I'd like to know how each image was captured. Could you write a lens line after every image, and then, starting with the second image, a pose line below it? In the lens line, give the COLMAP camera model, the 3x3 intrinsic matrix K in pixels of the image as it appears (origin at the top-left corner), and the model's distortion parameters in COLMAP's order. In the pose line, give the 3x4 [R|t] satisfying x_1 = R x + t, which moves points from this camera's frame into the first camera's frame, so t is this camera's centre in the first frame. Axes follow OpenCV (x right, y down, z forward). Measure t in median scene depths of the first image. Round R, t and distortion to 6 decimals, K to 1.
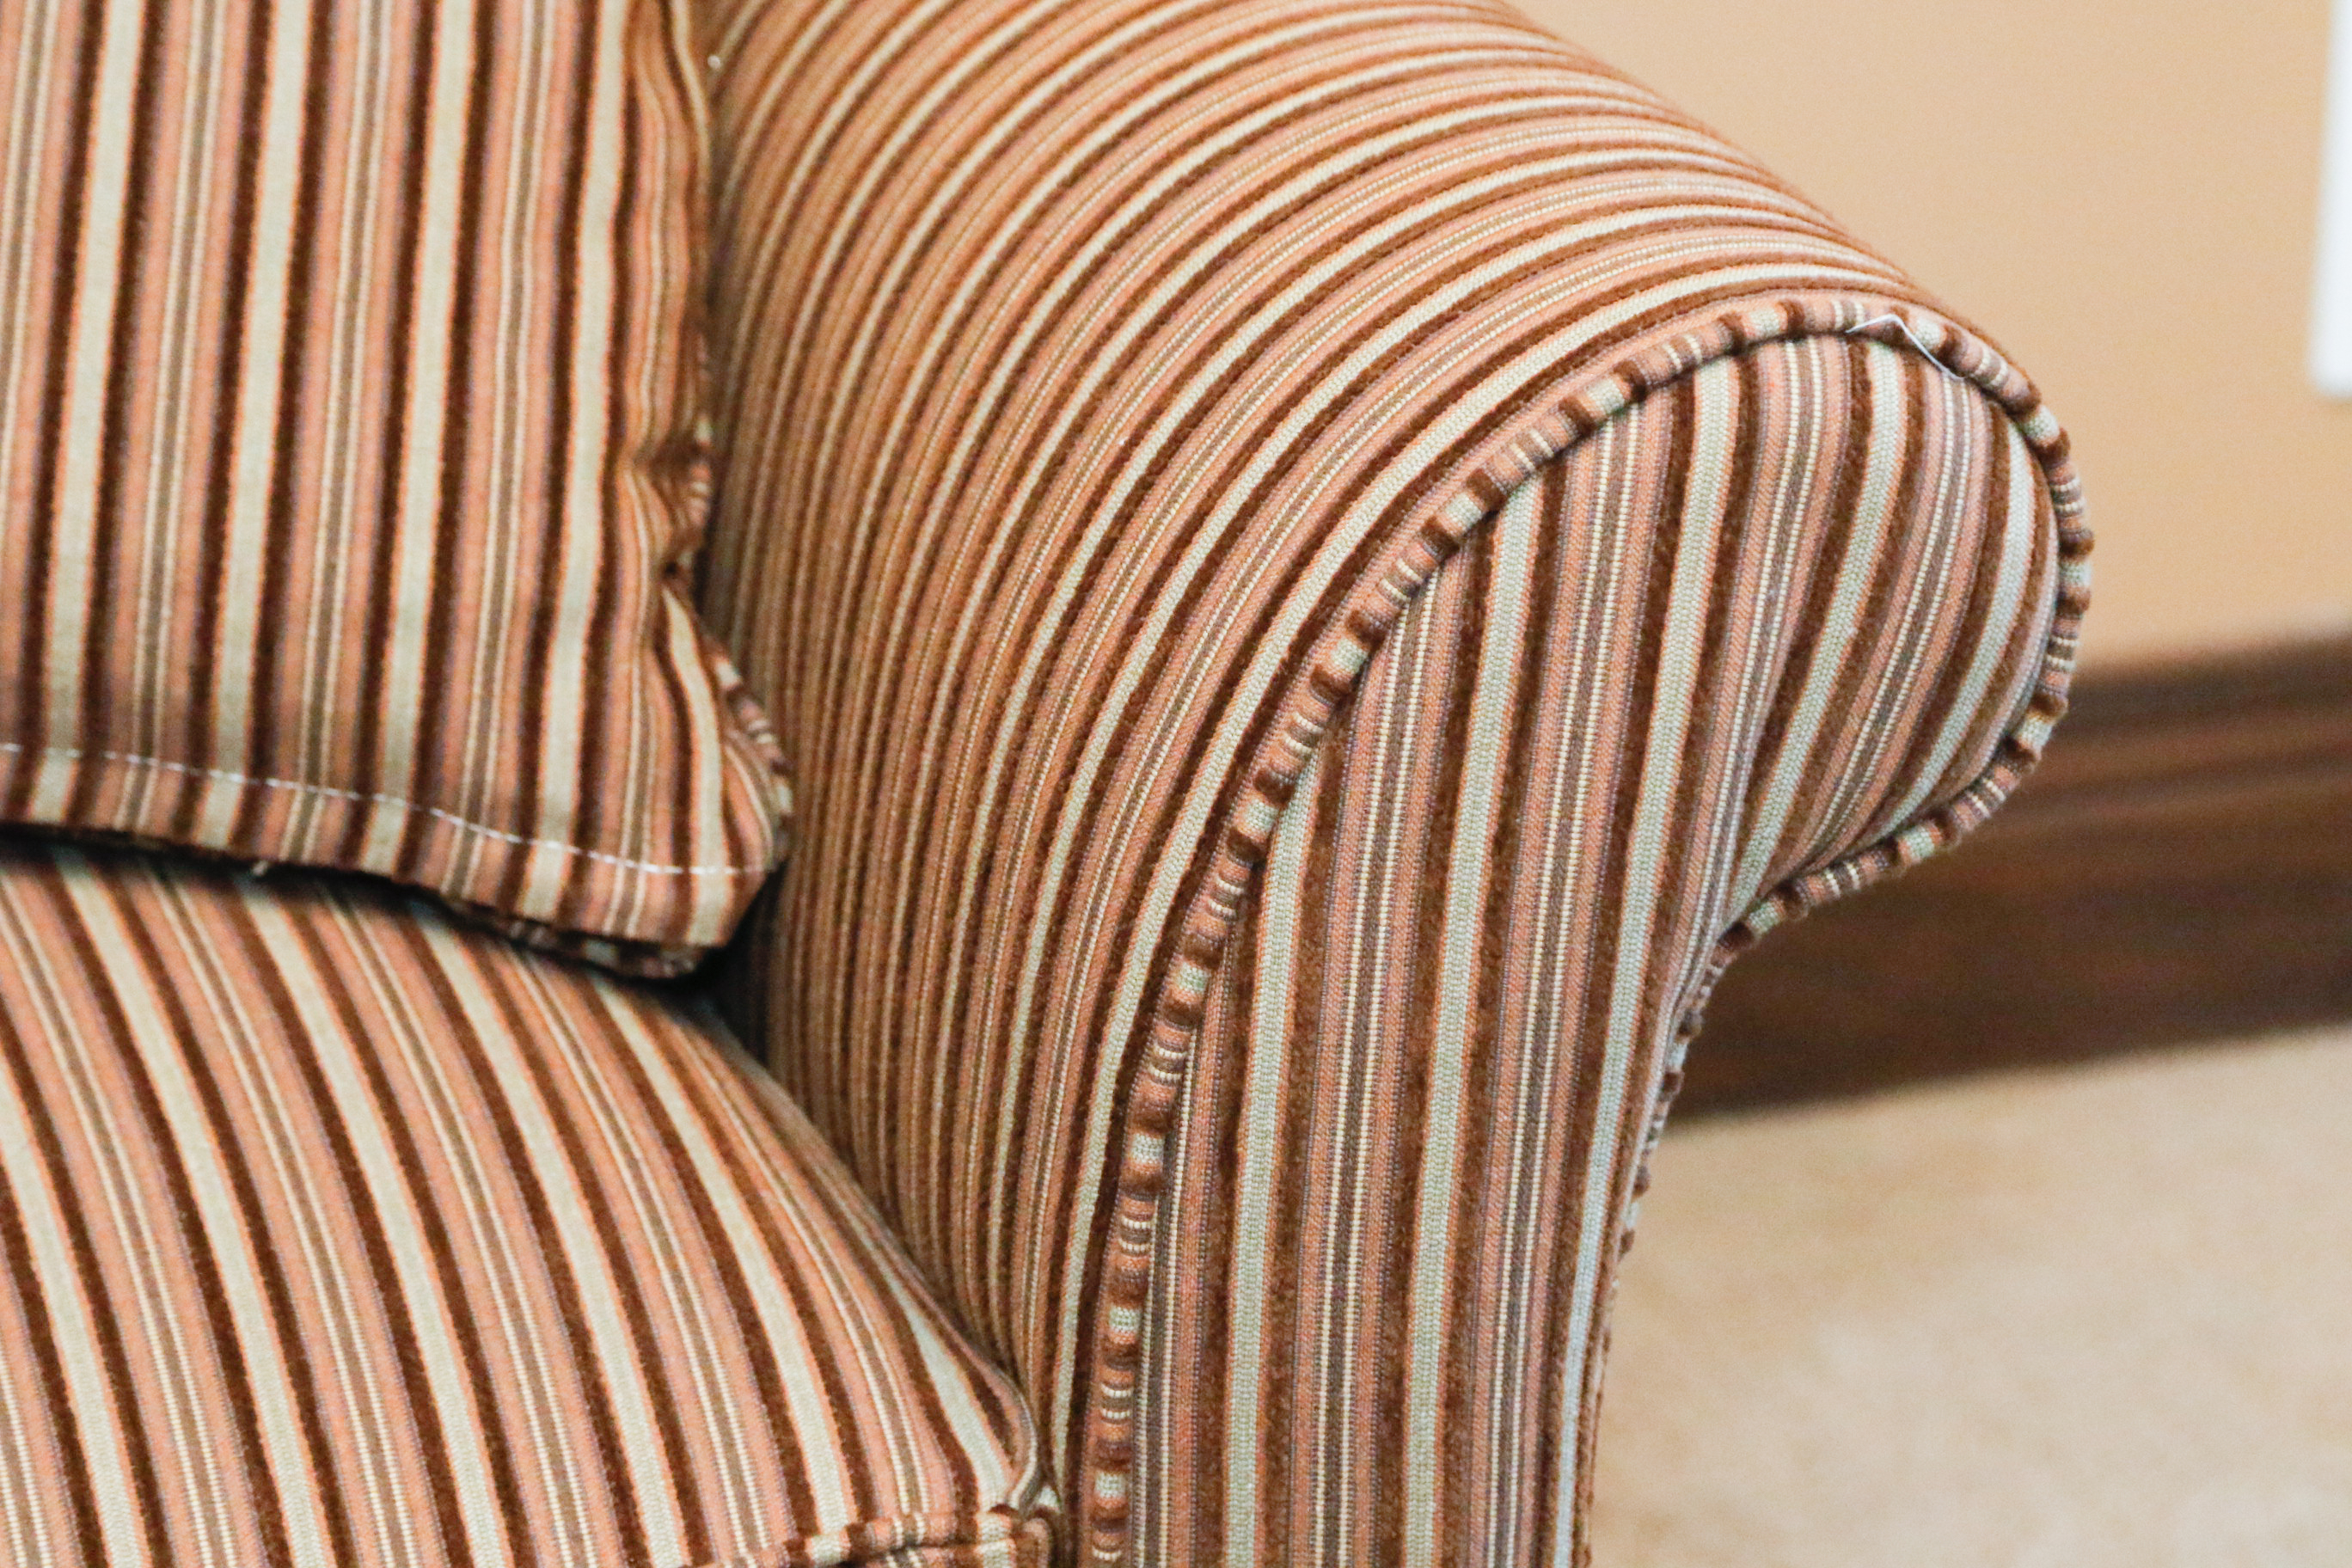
lens RADIAL K [[11204.8, 0, 1176.0], [0, 11204.8, 784.0], [0, 0, 1]] dist [0.636699, 8.528945]
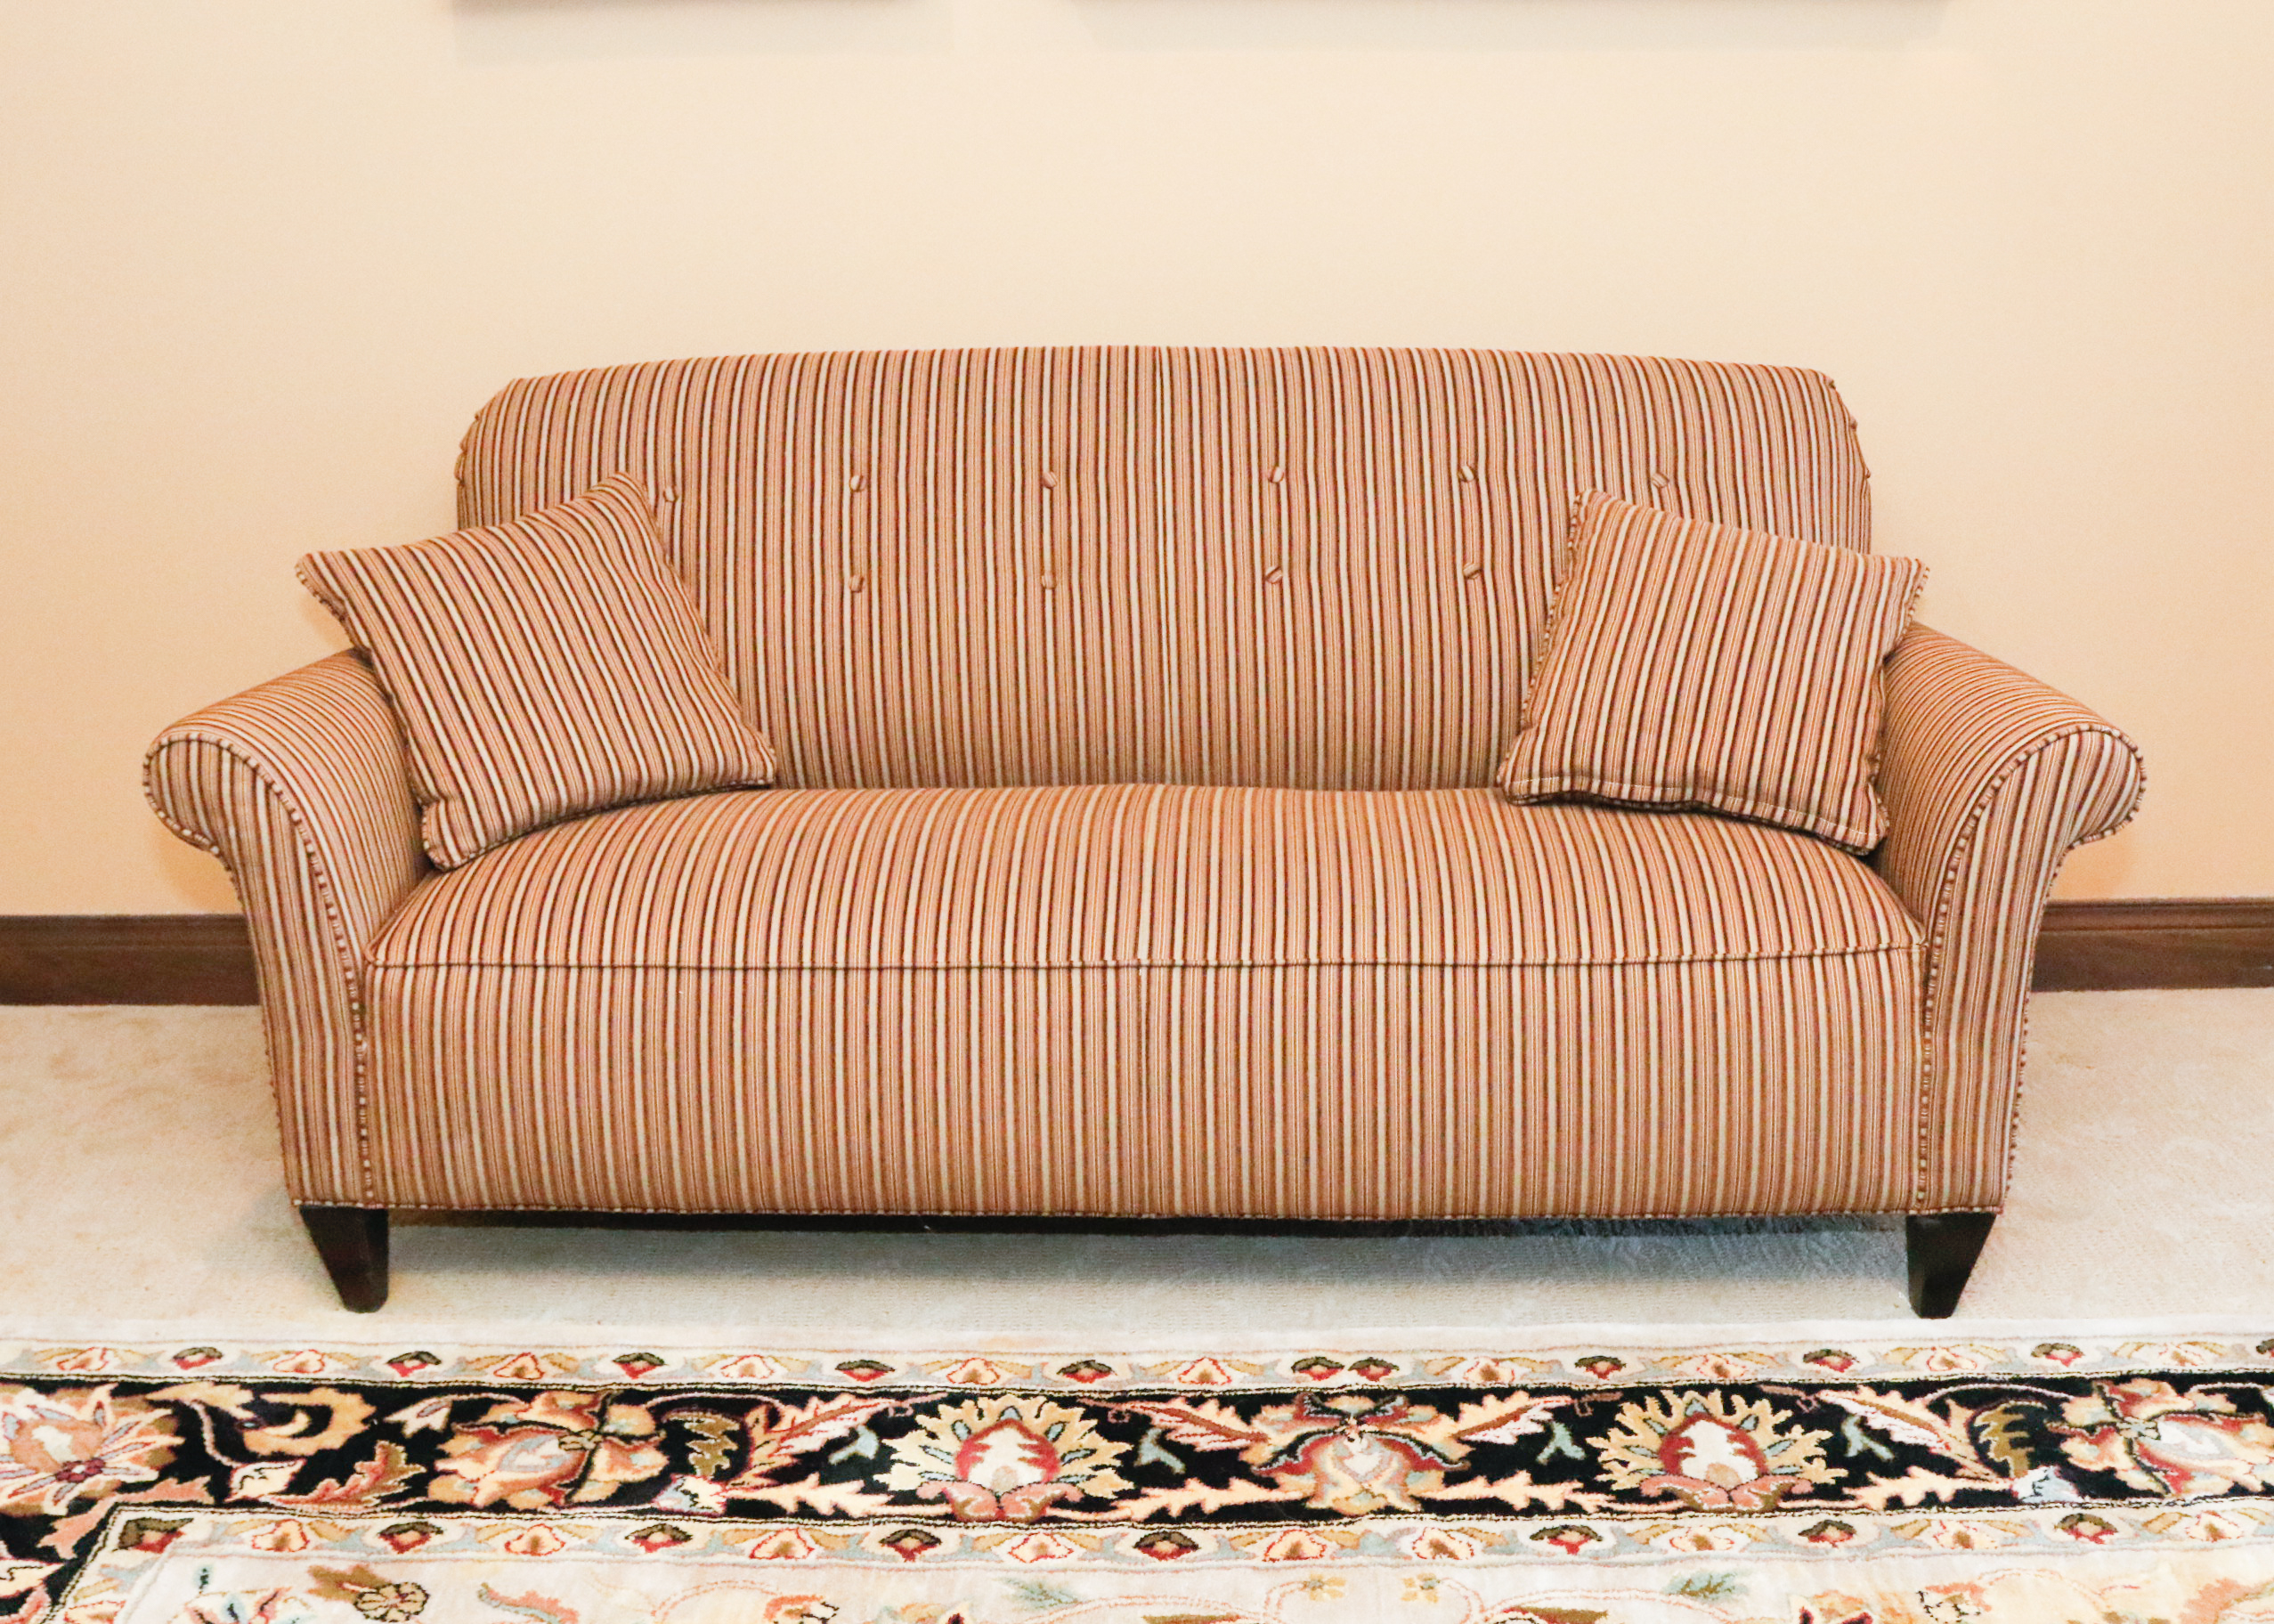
lens RADIAL K [[2793.8, 0, 1137.0], [0, 2793.8, 812.0], [0, 0, 1]] dist [-0.087571, -0.033848]
pose [[0.949122, 0.083394, -0.303666, 0.025201], [-0.111655, 0.990768, -0.076895, 0.135552], [0.294450, 0.106888, 0.949670, -0.328938]]
